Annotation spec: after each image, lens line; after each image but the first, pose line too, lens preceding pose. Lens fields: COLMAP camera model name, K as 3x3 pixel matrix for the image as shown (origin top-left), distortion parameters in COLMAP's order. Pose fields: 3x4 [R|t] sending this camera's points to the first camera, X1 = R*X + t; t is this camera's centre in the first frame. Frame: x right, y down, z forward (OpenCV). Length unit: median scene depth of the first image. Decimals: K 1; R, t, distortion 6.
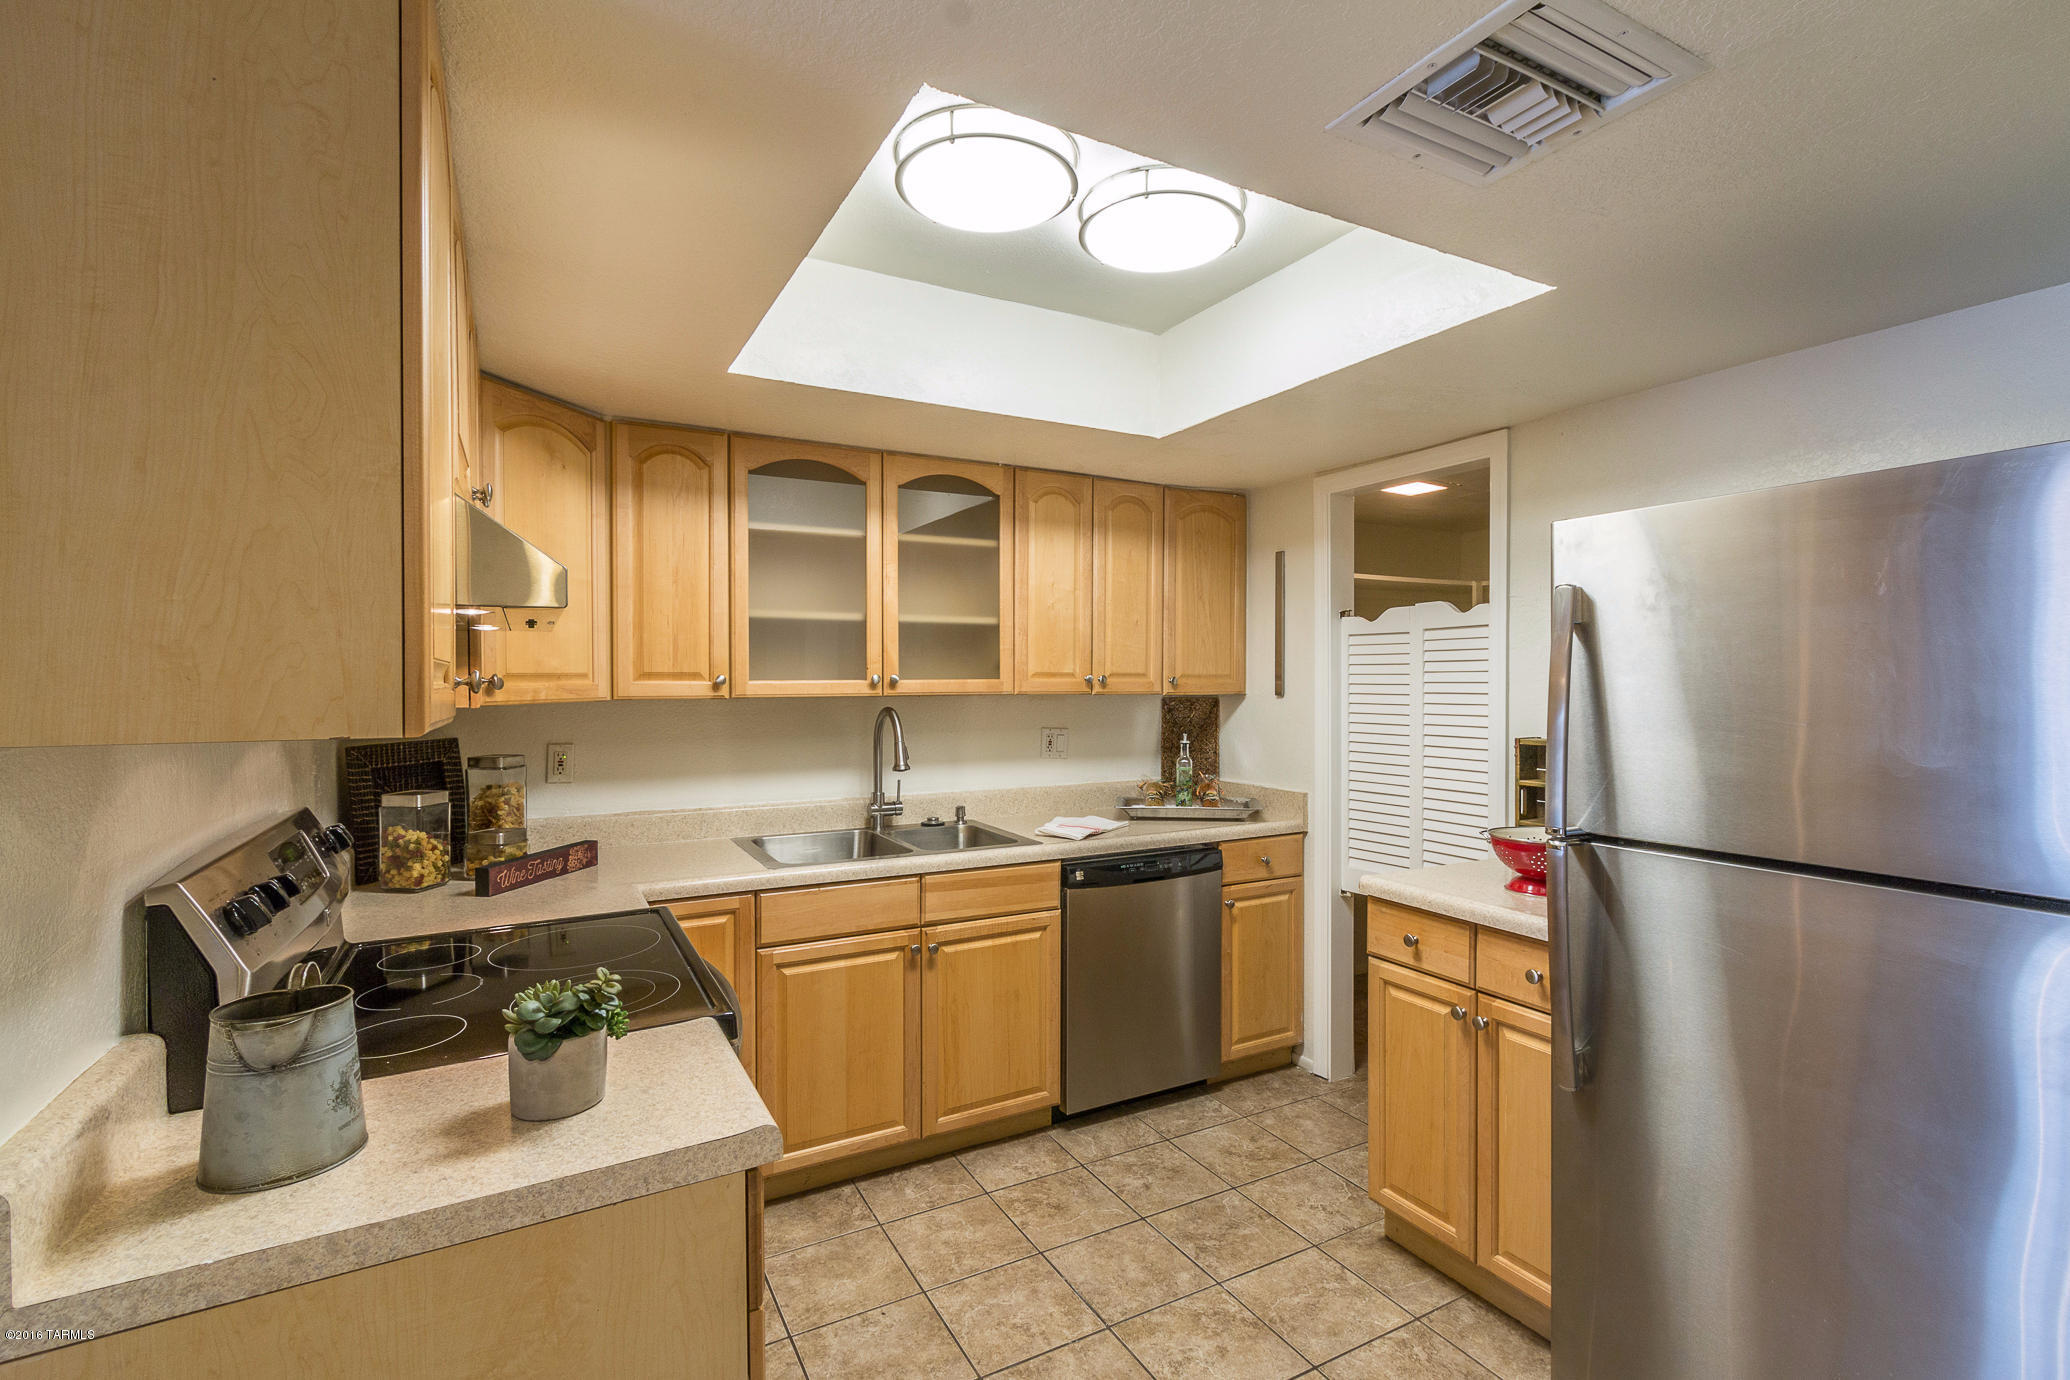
lens RADIAL K [[931.1, 0, 1026.9], [0, 931.1, 690.2], [0, 0, 1]] dist [0.007454, 0.000403]
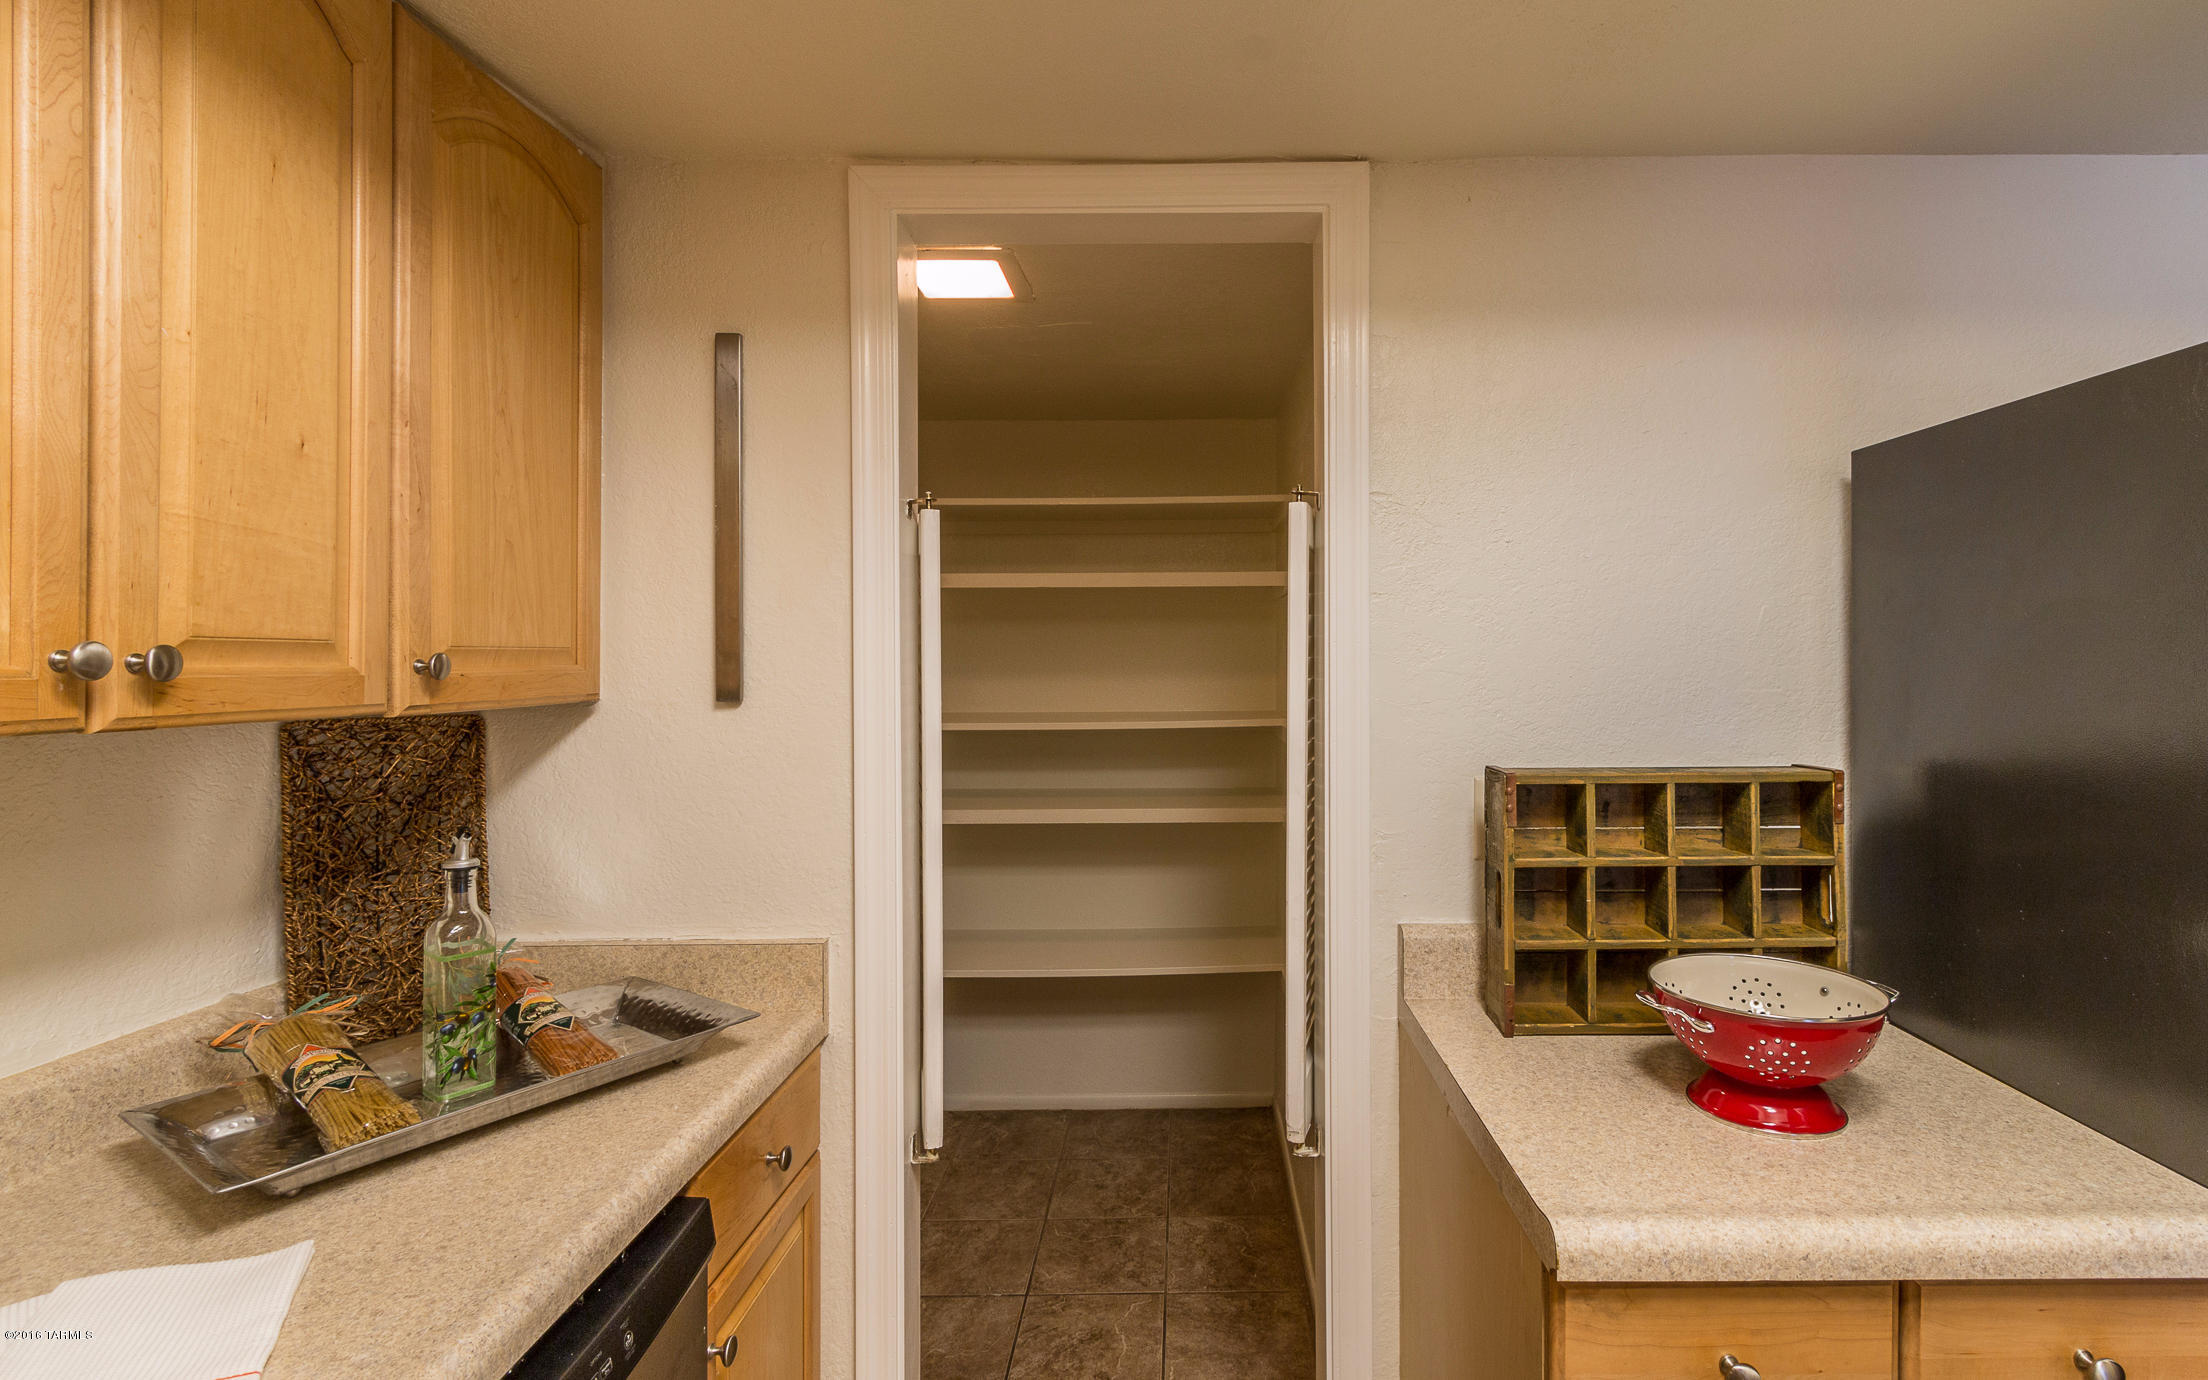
lens RADIAL K [[1006.1, 0, 1105.1], [0, 1006.1, 667.5], [0, 0, 1]] dist [0.017717, 0.000327]
pose [[0.475057, -0.002901, 0.879950, -0.034989], [0.018862, 0.999798, -0.006887, -0.004504], [-0.879753, 0.019870, 0.475016, 0.821555]]
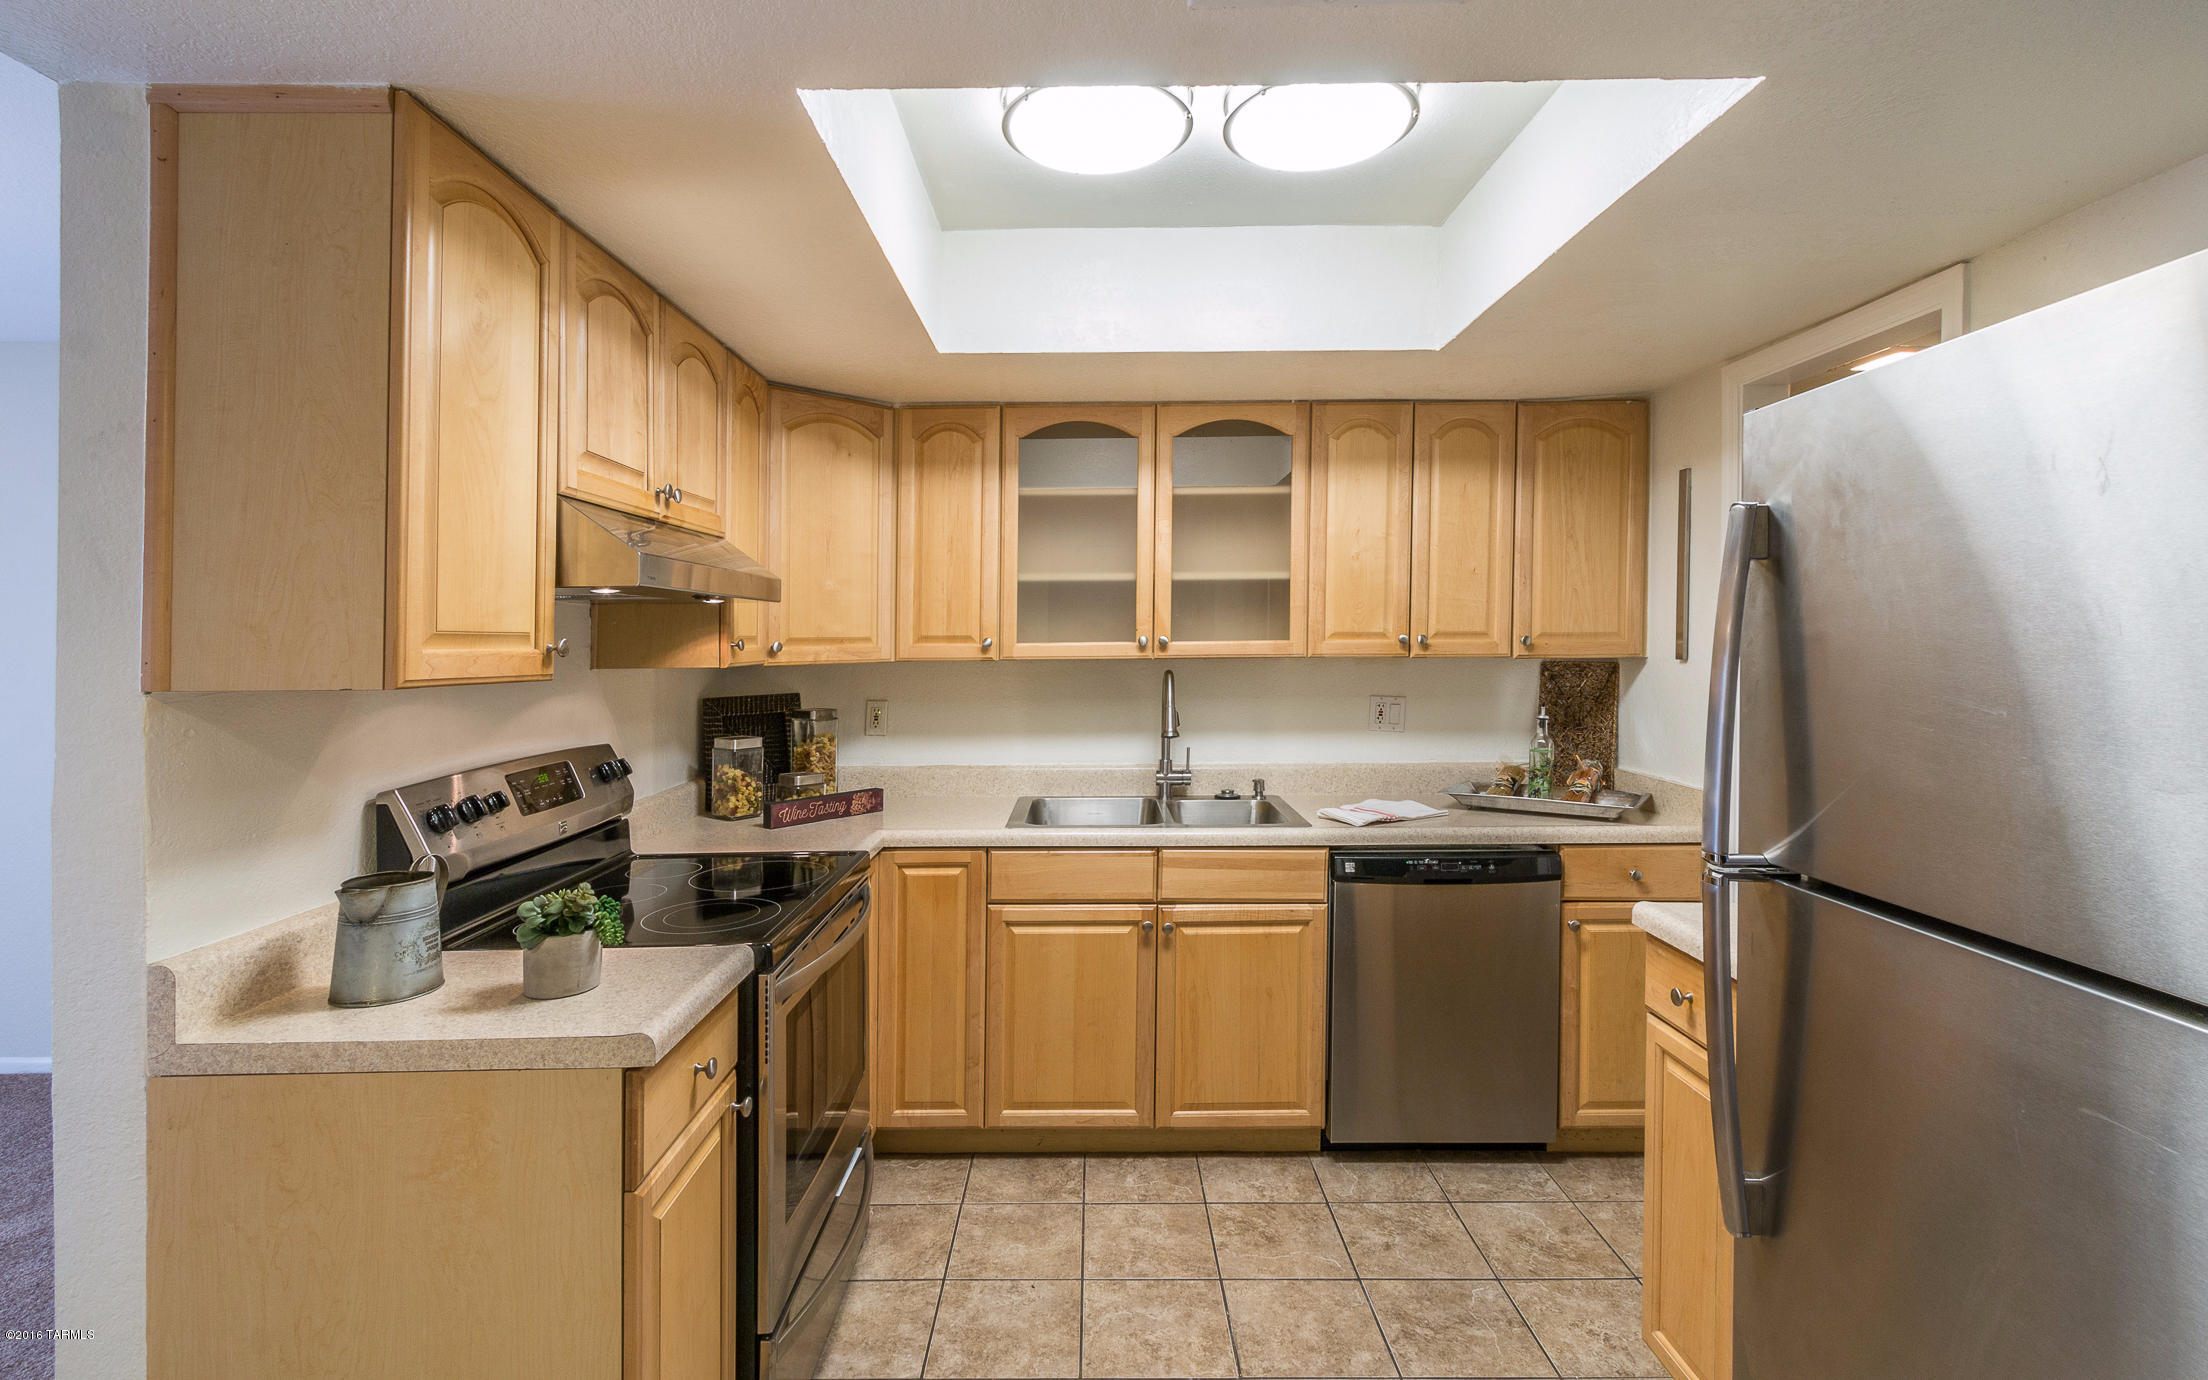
lens RADIAL K [[1012.2, 0, 1097.7], [0, 1012.2, 637.2], [0, 0, 1]] dist [0.008829, -0.000004]
pose [[0.876894, -0.006291, -0.480643, 0.320265], [0.000044, 0.999915, -0.013007, -0.002283], [0.480684, 0.011385, 0.876820, 0.065373]]
